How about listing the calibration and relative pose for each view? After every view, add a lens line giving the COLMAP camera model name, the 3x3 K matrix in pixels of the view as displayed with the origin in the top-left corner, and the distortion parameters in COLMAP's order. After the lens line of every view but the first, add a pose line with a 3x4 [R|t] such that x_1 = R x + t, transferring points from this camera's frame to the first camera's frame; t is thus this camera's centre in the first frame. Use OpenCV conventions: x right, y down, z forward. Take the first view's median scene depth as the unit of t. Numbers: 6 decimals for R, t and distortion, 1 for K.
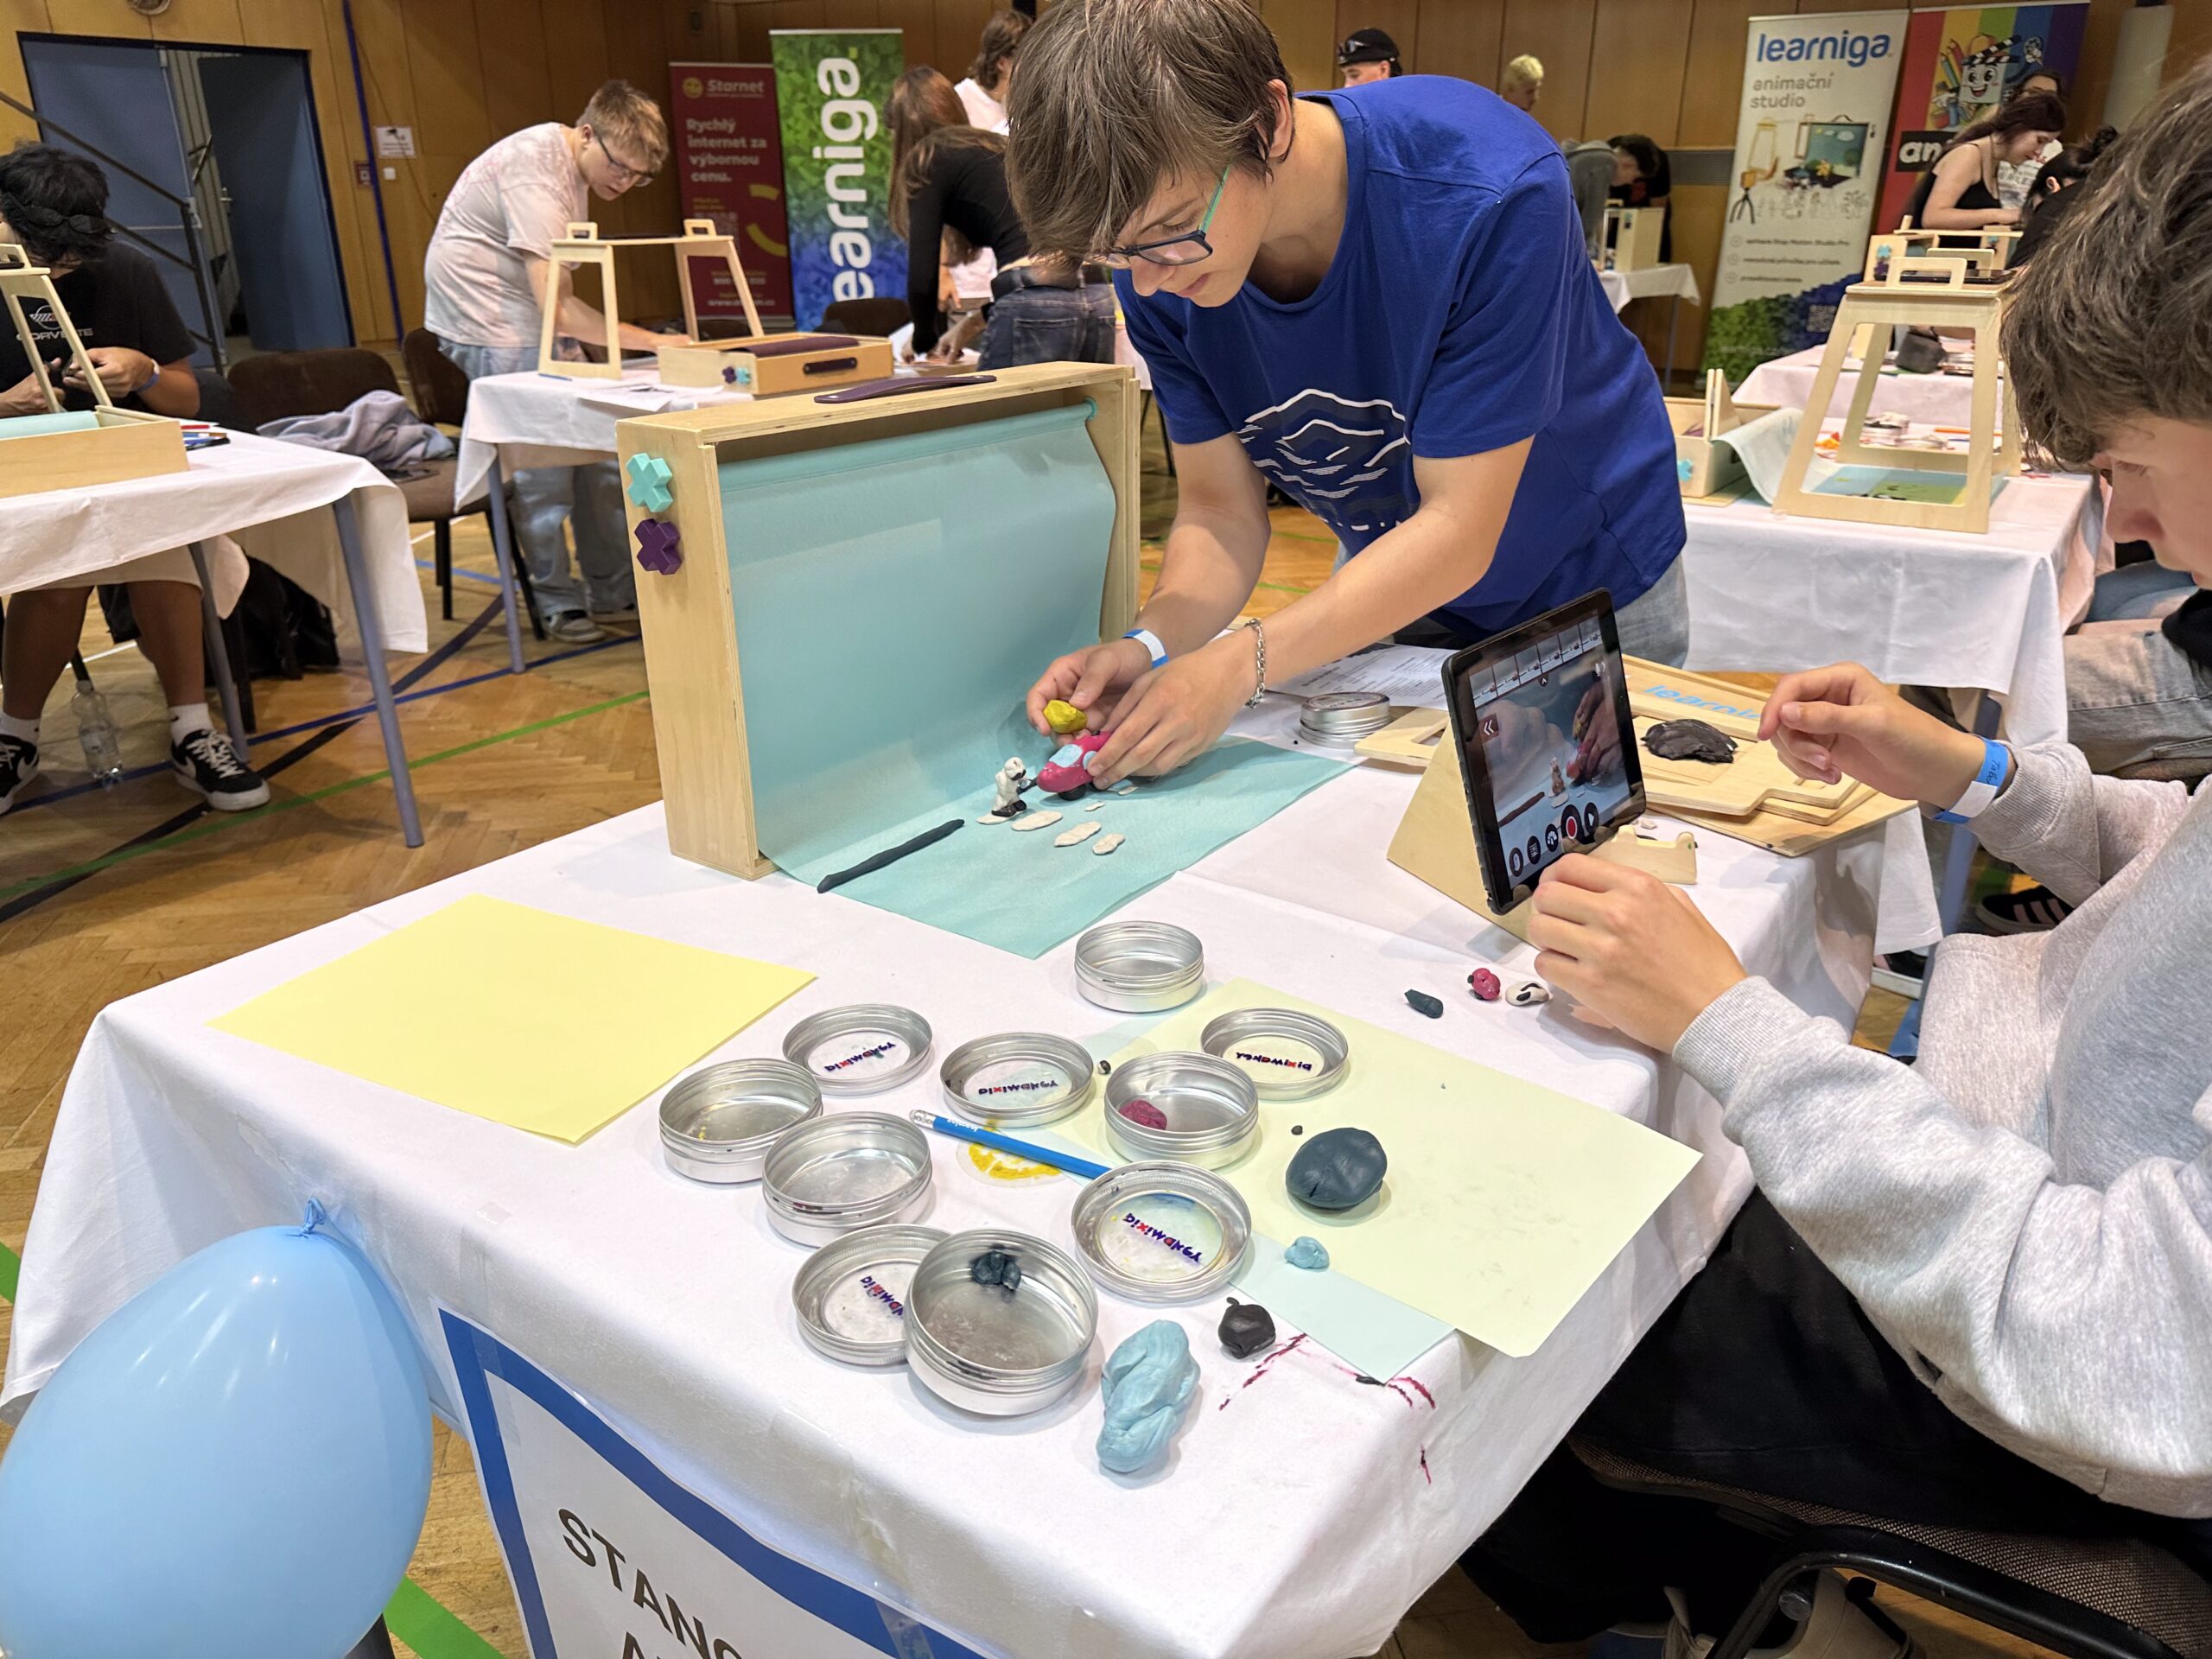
lens RADIAL K [[1557.9, 0, 1102.1], [0, 1557.9, 829.0], [0, 0, 1]] dist [-0.002332, -0.006705]
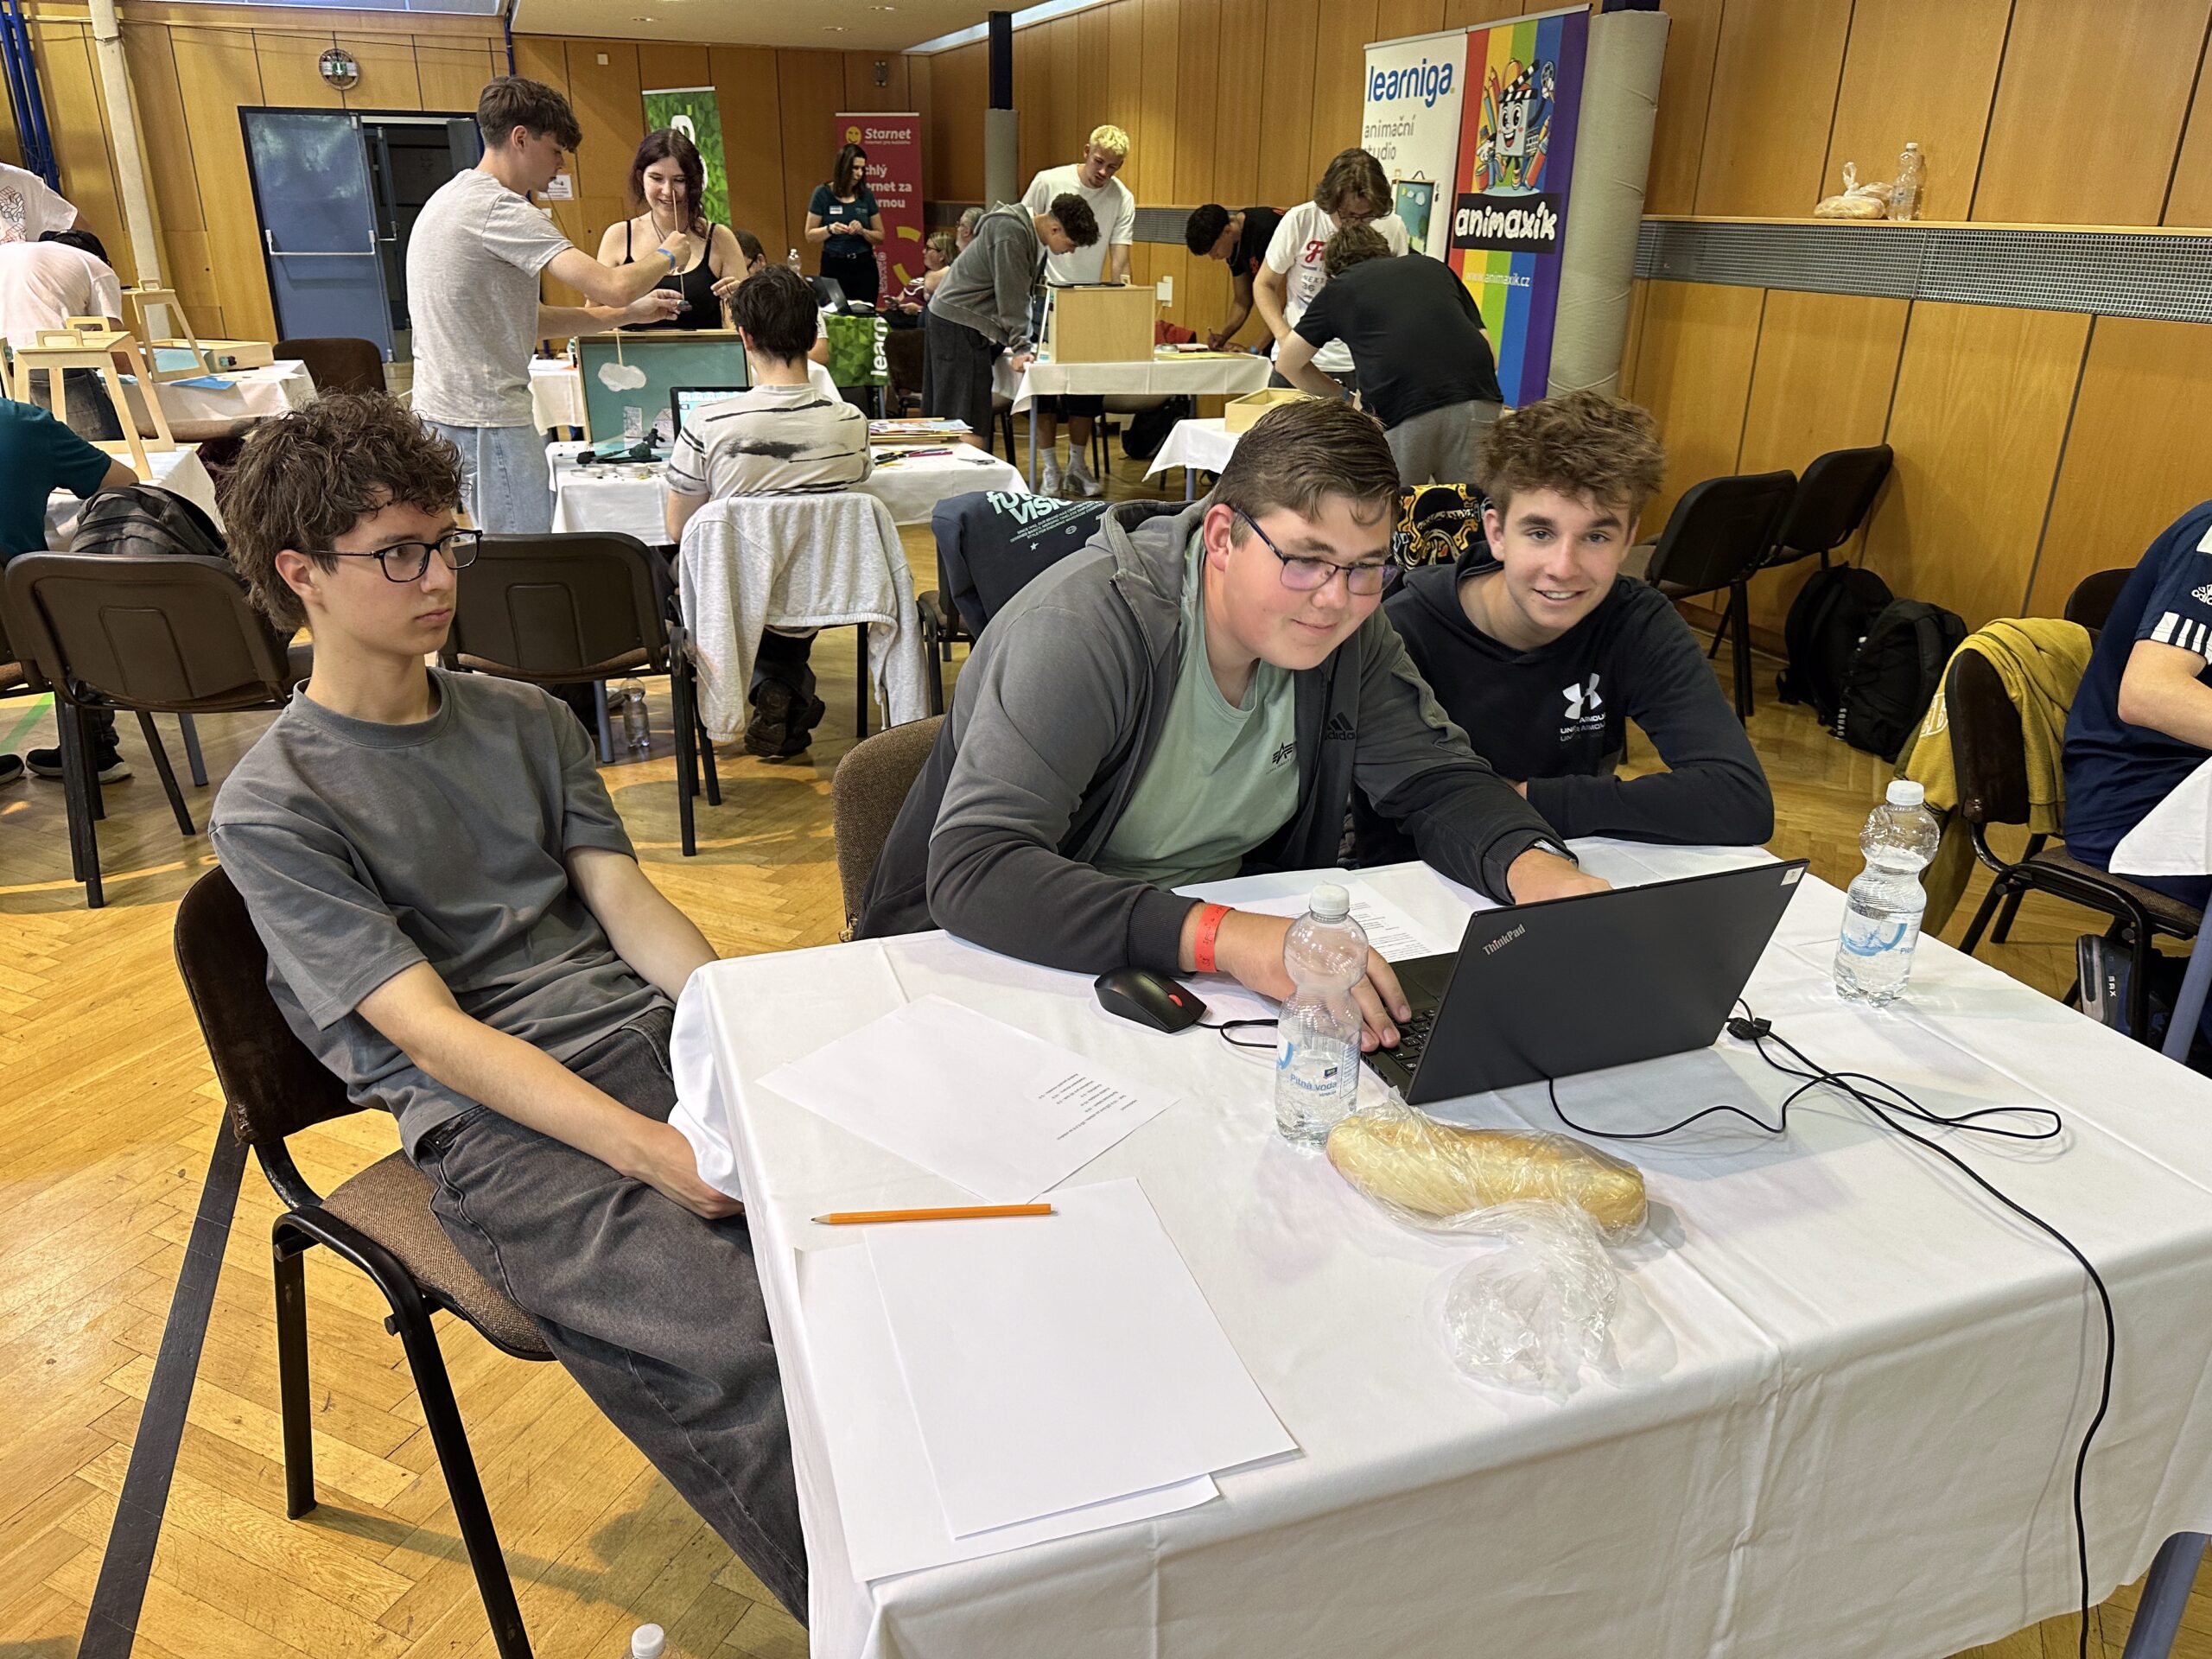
lens RADIAL K [[1557.9, 0, 1096.1], [0, 1557.9, 832.8], [0, 0, 1]] dist [-0.002332, -0.006705]
pose [[0.824483, 0.222444, -0.520333, 0.807916], [-0.228385, 0.972089, 0.053688, -0.154321], [0.517752, 0.074571, 0.852274, 0.304336]]
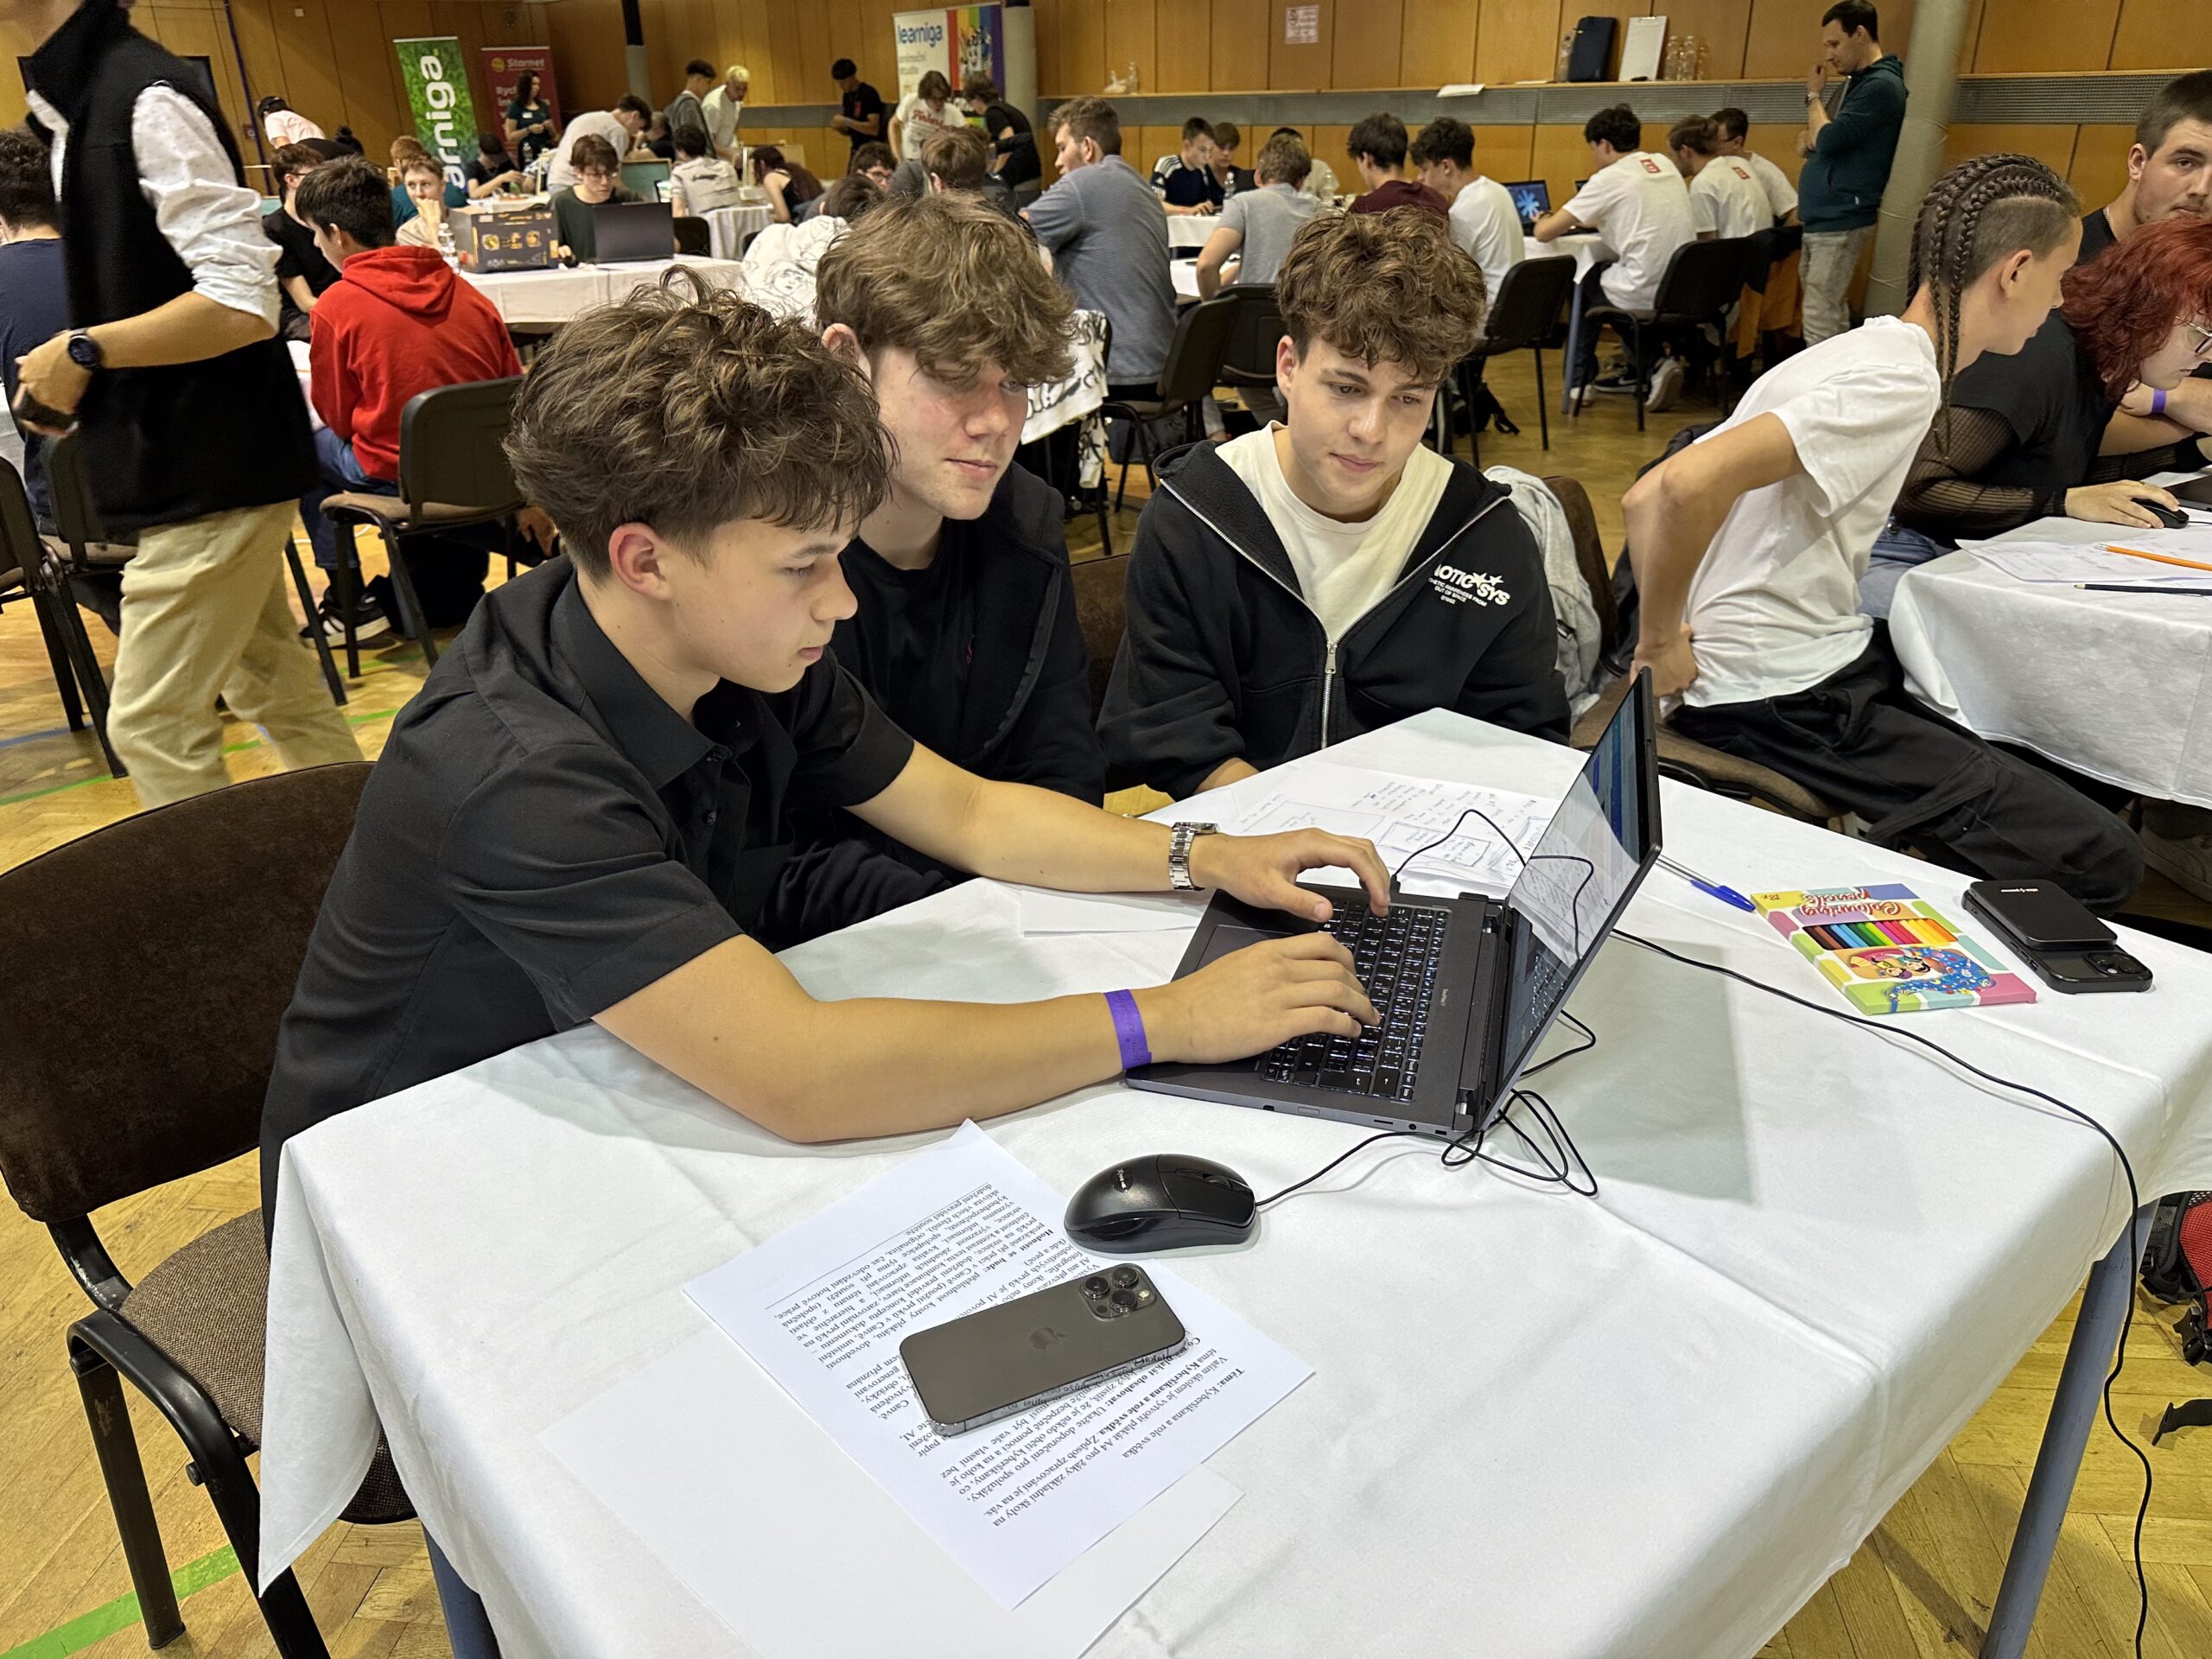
lens RADIAL K [[1557.9, 0, 1116.1], [0, 1557.9, 826.2], [0, 0, 1]] dist [-0.002332, -0.006705]
pose [[0.962457, 0.096676, -0.253636, 1.094938], [-0.085691, 0.994856, 0.054033, 0.159134], [0.257555, -0.030270, 0.965789, -0.422404]]
